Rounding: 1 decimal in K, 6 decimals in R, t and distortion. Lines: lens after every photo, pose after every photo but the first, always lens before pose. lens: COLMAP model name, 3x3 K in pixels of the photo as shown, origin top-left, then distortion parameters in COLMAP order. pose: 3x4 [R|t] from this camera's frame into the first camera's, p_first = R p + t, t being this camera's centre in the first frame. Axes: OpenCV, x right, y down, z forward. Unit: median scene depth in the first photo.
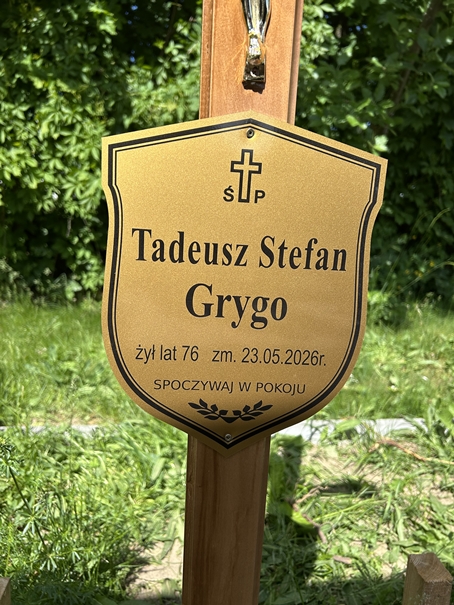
lens RADIAL K [[467.8, 0, 227.0], [0, 467.8, 302.5], [0, 0, 1]] dist [0.046564, -0.005772]
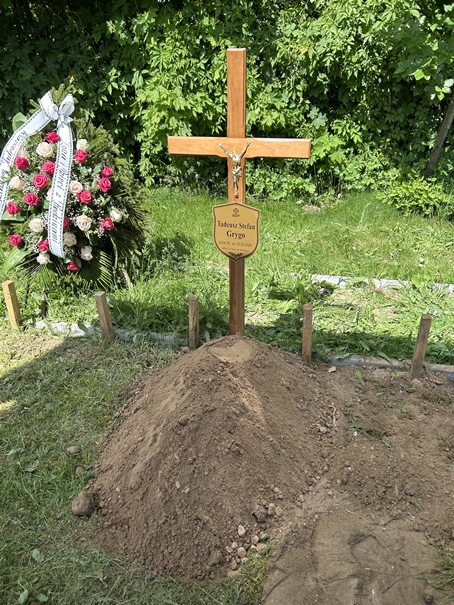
lens RADIAL K [[467.8, 0, 227.0], [0, 467.8, 302.5], [0, 0, 1]] dist [0.046564, -0.005772]
pose [[0.933944, 0.106332, -0.341236, 0.223068], [-0.011322, 0.963044, 0.269106, -0.083682], [0.357240, -0.247466, 0.900633, -0.494450]]
